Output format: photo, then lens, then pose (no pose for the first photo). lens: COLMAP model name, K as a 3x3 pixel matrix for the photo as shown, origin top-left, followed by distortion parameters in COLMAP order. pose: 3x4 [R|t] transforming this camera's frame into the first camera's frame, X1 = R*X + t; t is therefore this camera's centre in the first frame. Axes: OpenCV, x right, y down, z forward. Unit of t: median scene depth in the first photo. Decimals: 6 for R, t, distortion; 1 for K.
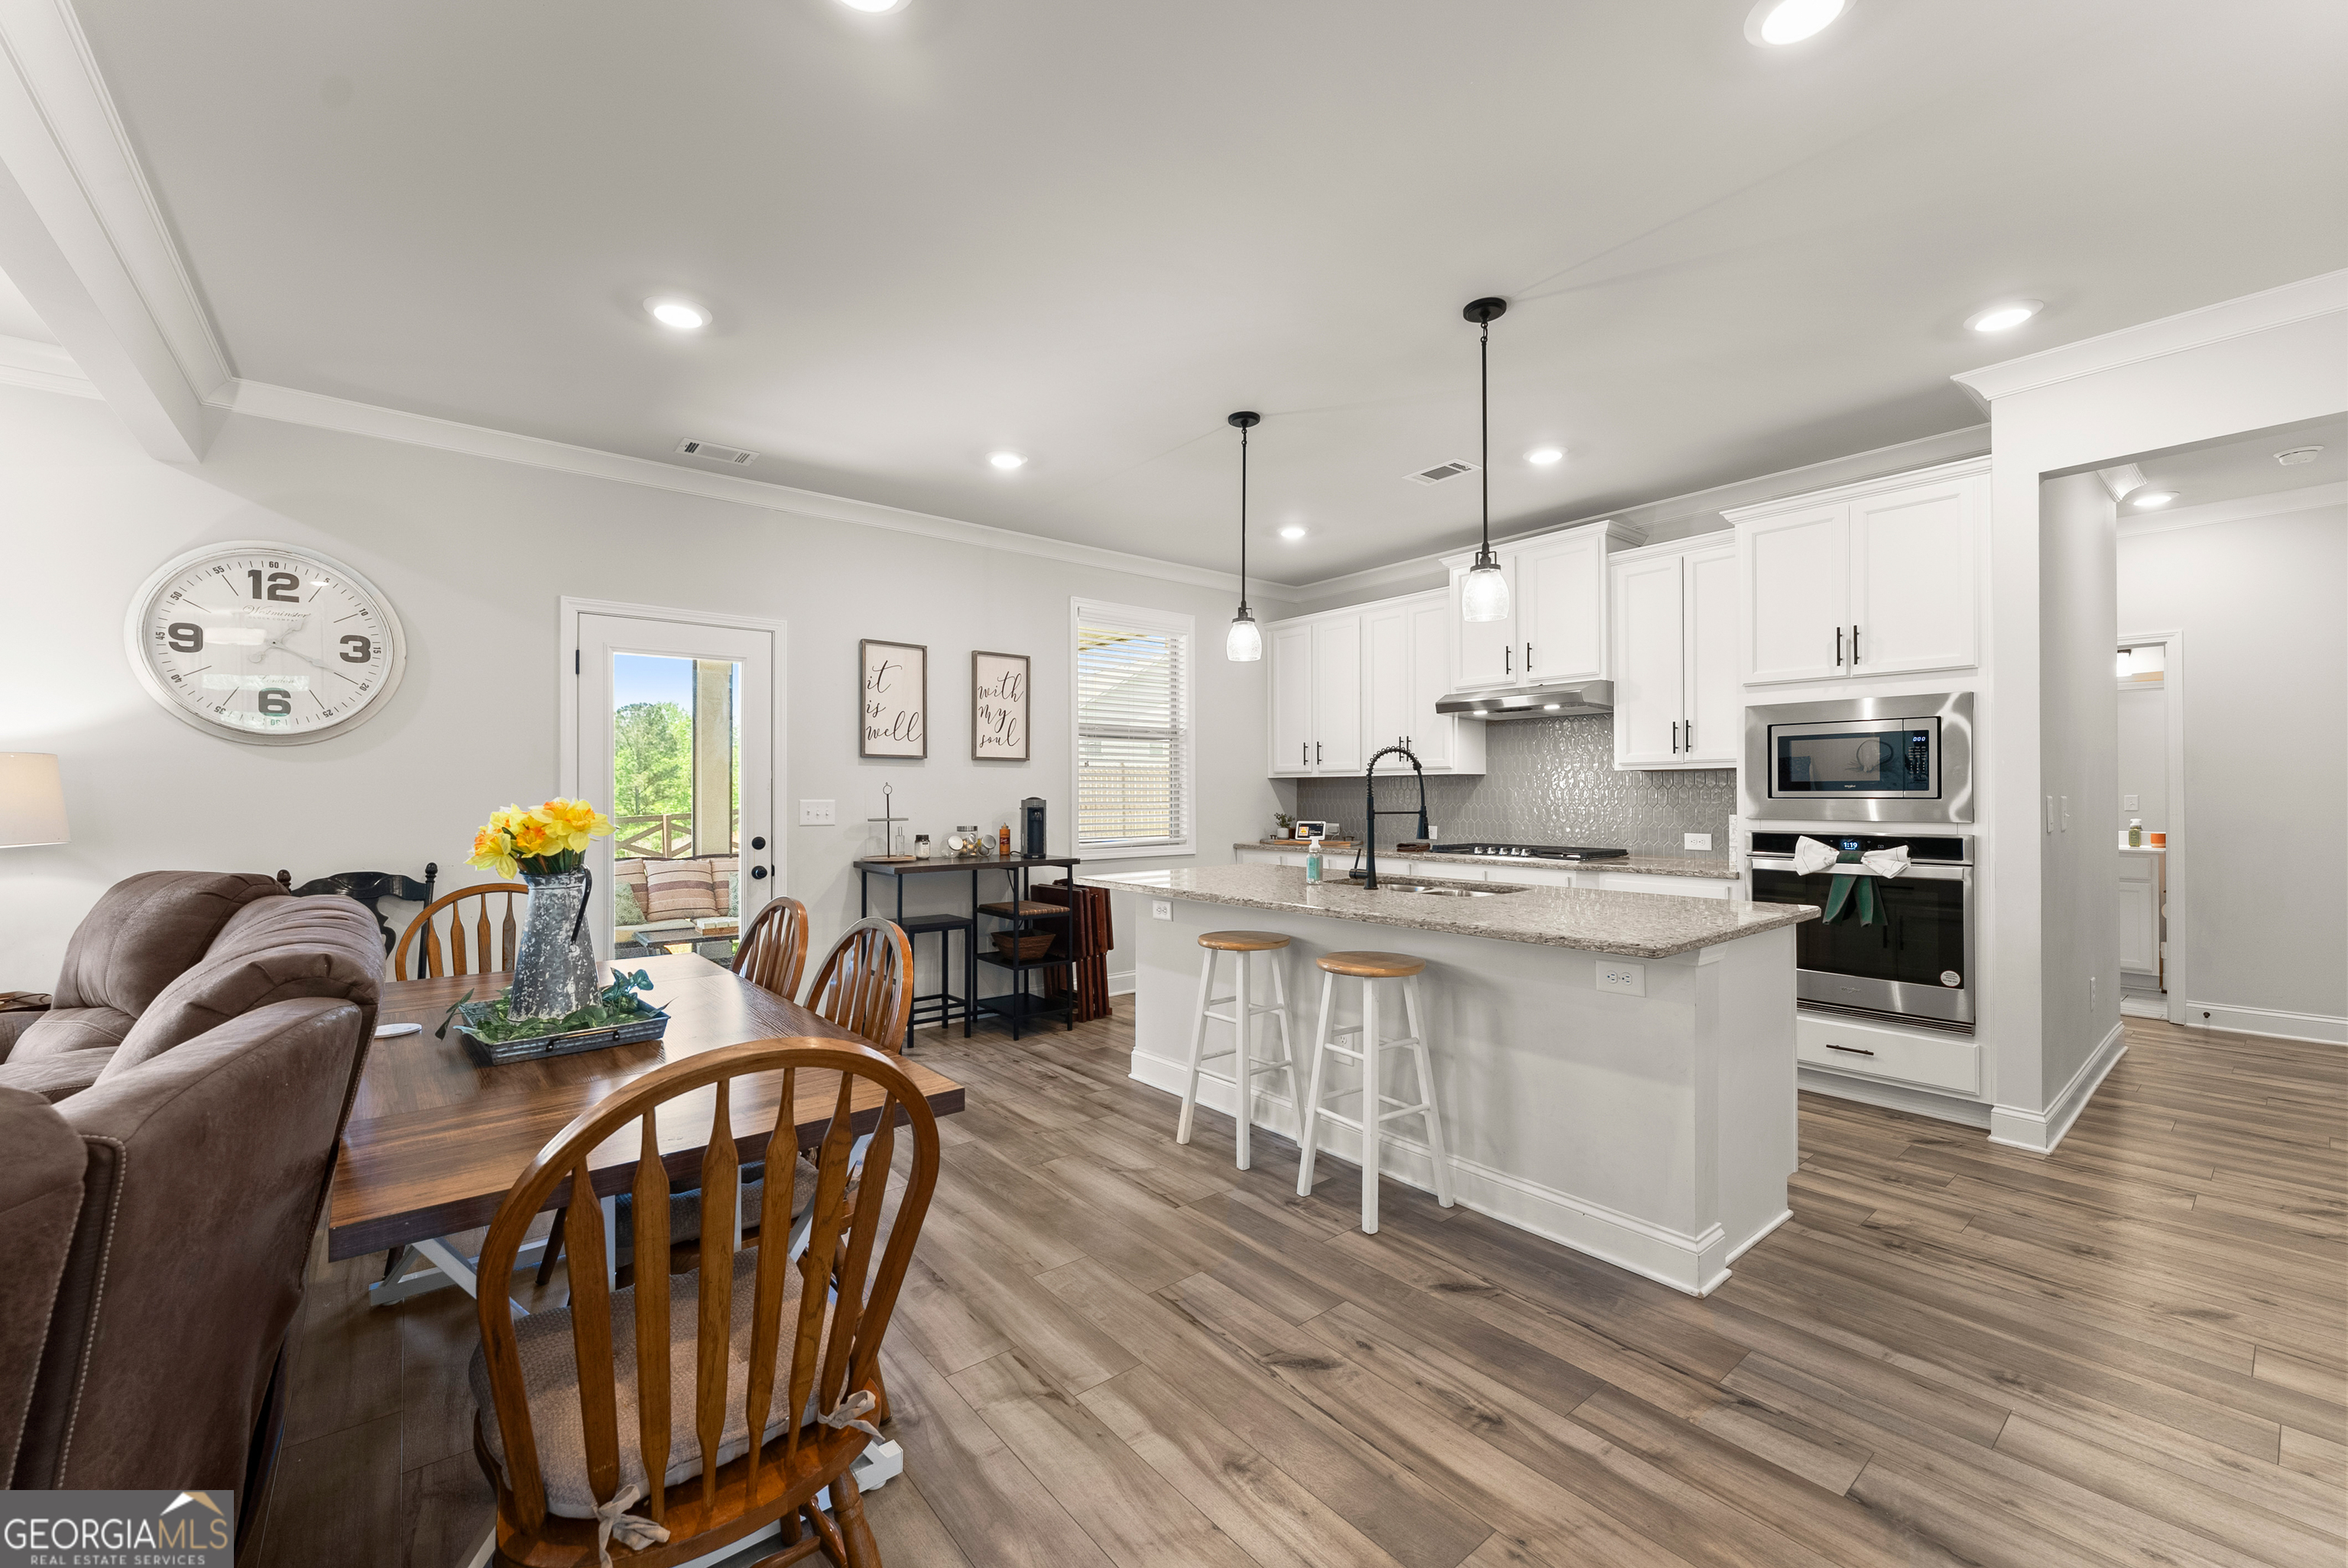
lens RADIAL K [[938.2, 0, 1166.4], [0, 938.2, 790.5], [0, 0, 1]] dist [-0.002449, 0.000315]
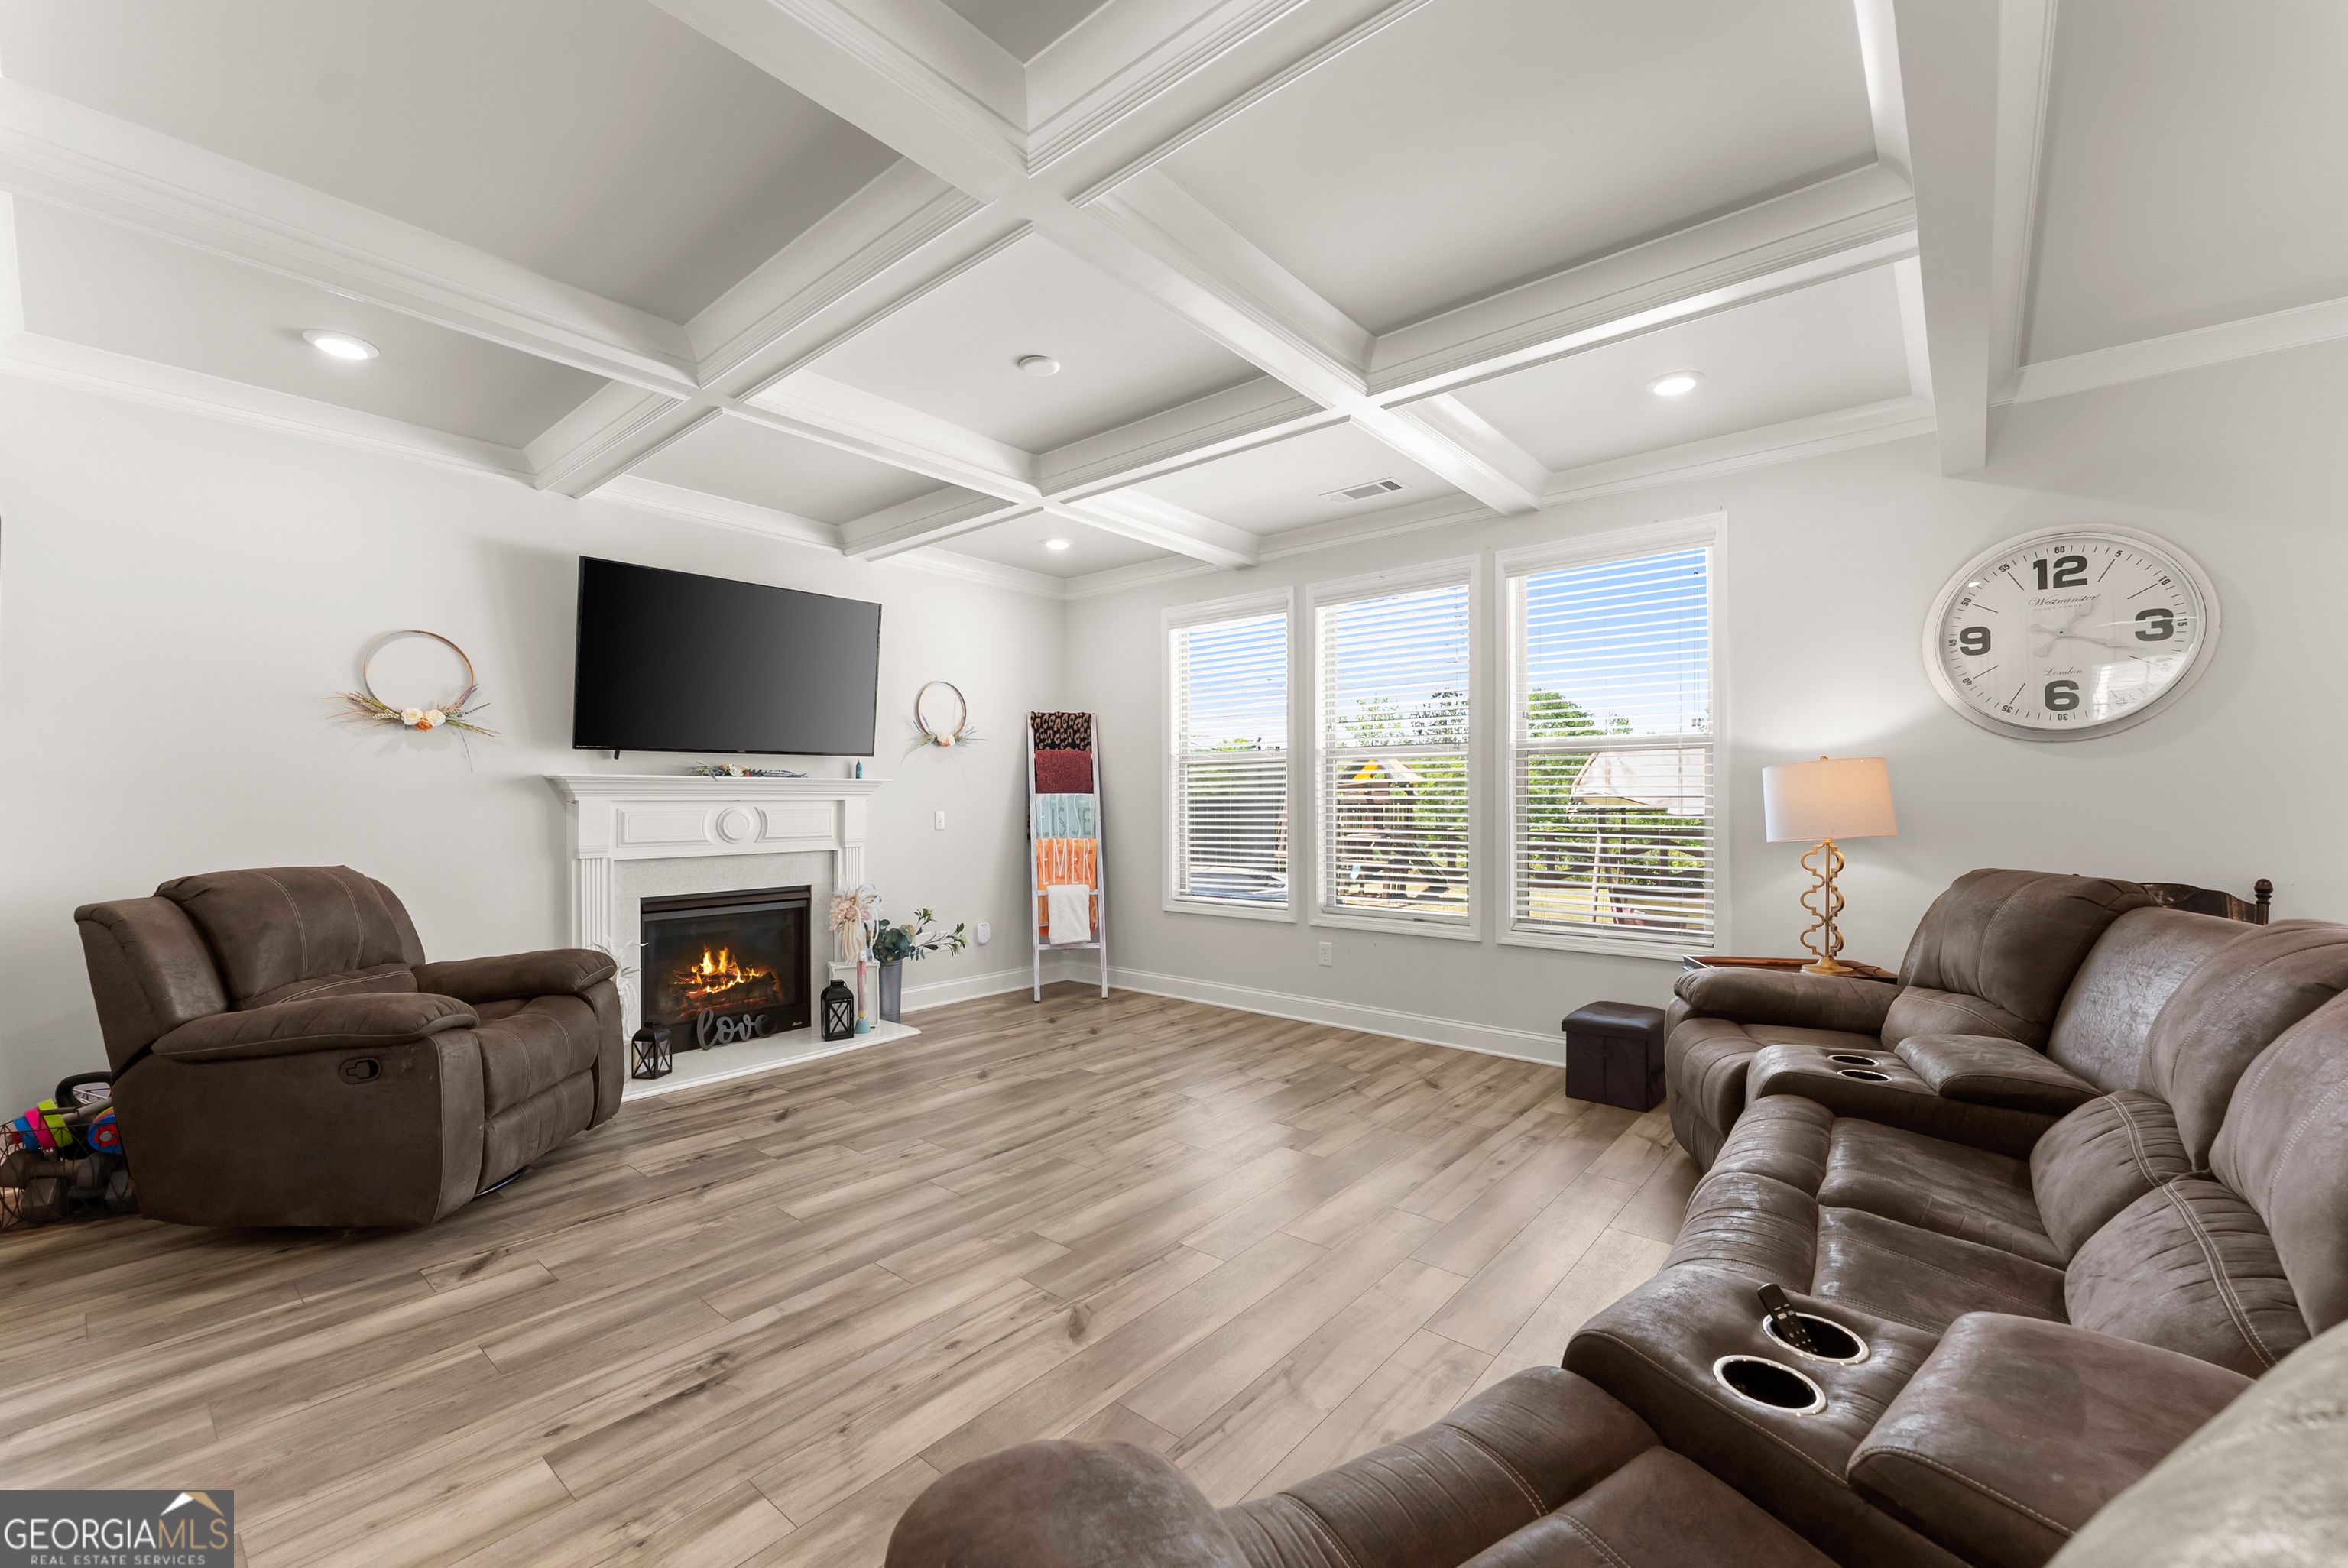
lens RADIAL K [[943.2, 0, 1168.4], [0, 943.2, 797.1], [0, 0, 1]] dist [-0.000840, -0.000215]
pose [[0.187327, -0.001482, -0.982297, -0.167675], [0.009014, 0.999959, 0.000210, -0.000129], [0.982256, -0.008894, 0.187332, -0.055208]]
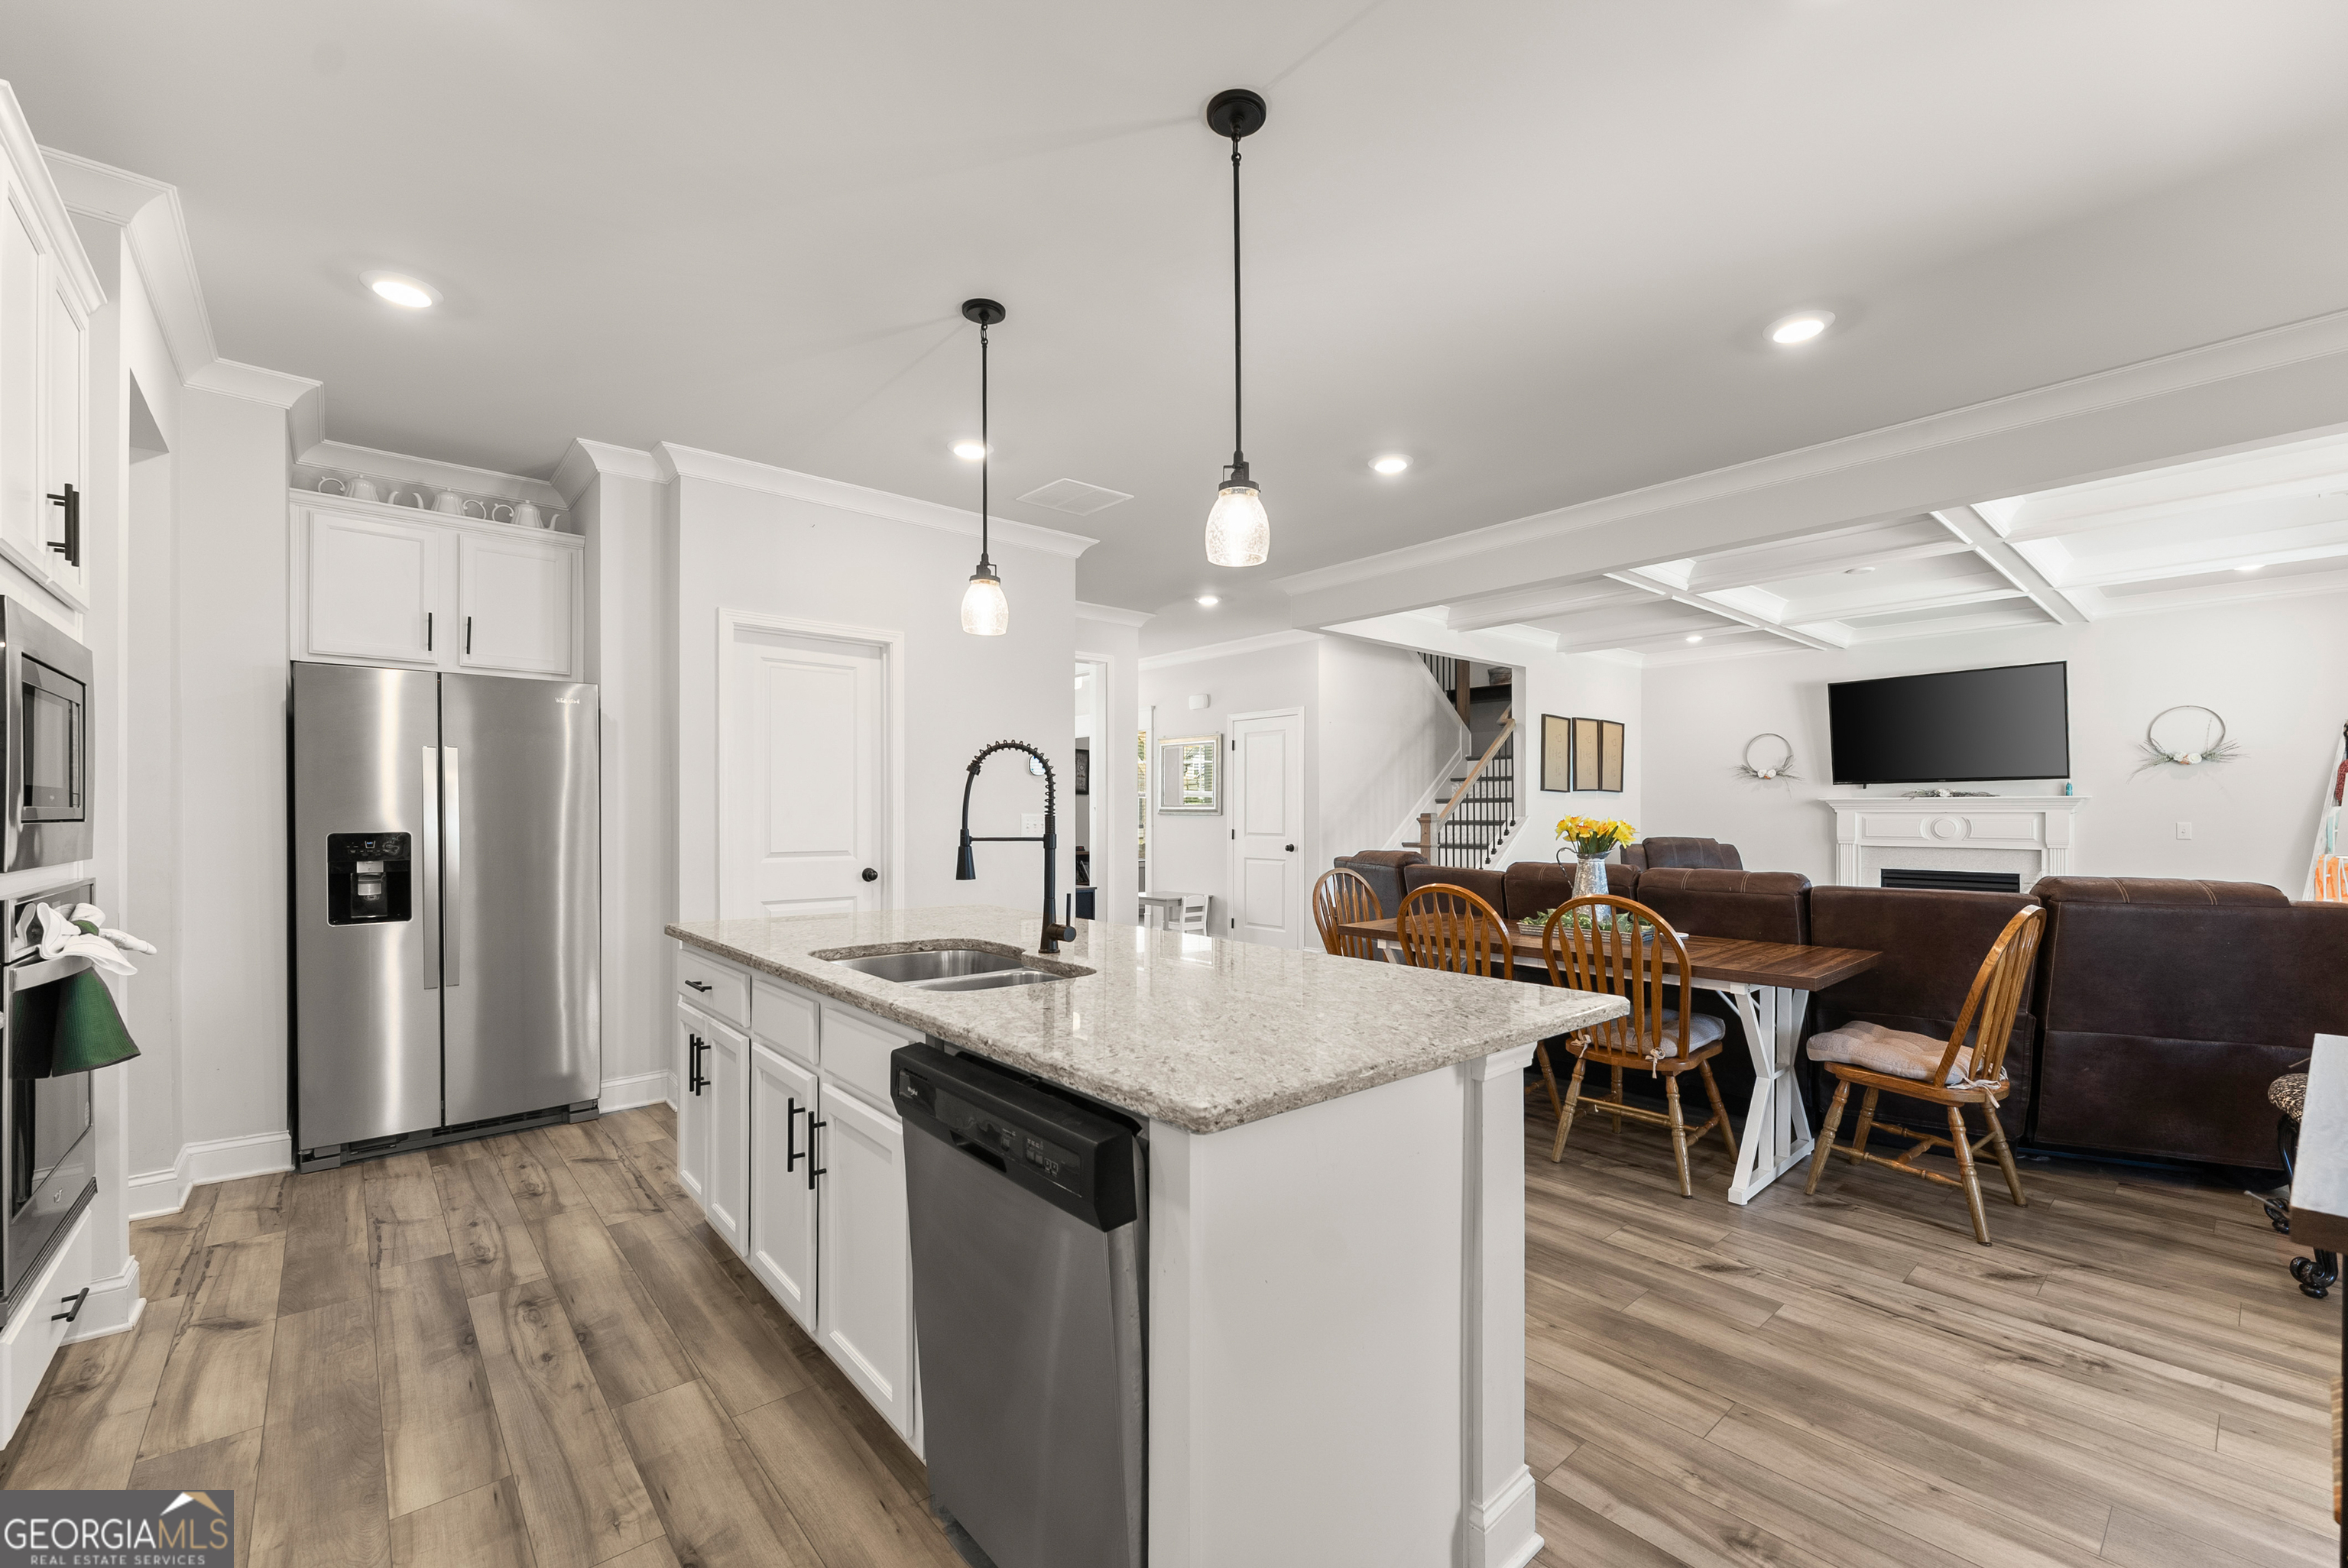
lens RADIAL K [[961.6, 0, 1175.8], [0, 961.6, 816.9], [0, 0, 1]] dist [-0.001845, 0.000047]
pose [[-0.999368, 0.001969, -0.035504, 0.132009], [0.002025, 0.999997, -0.001560, 0.008202], [0.035501, -0.001631, -0.999368, 1.476299]]
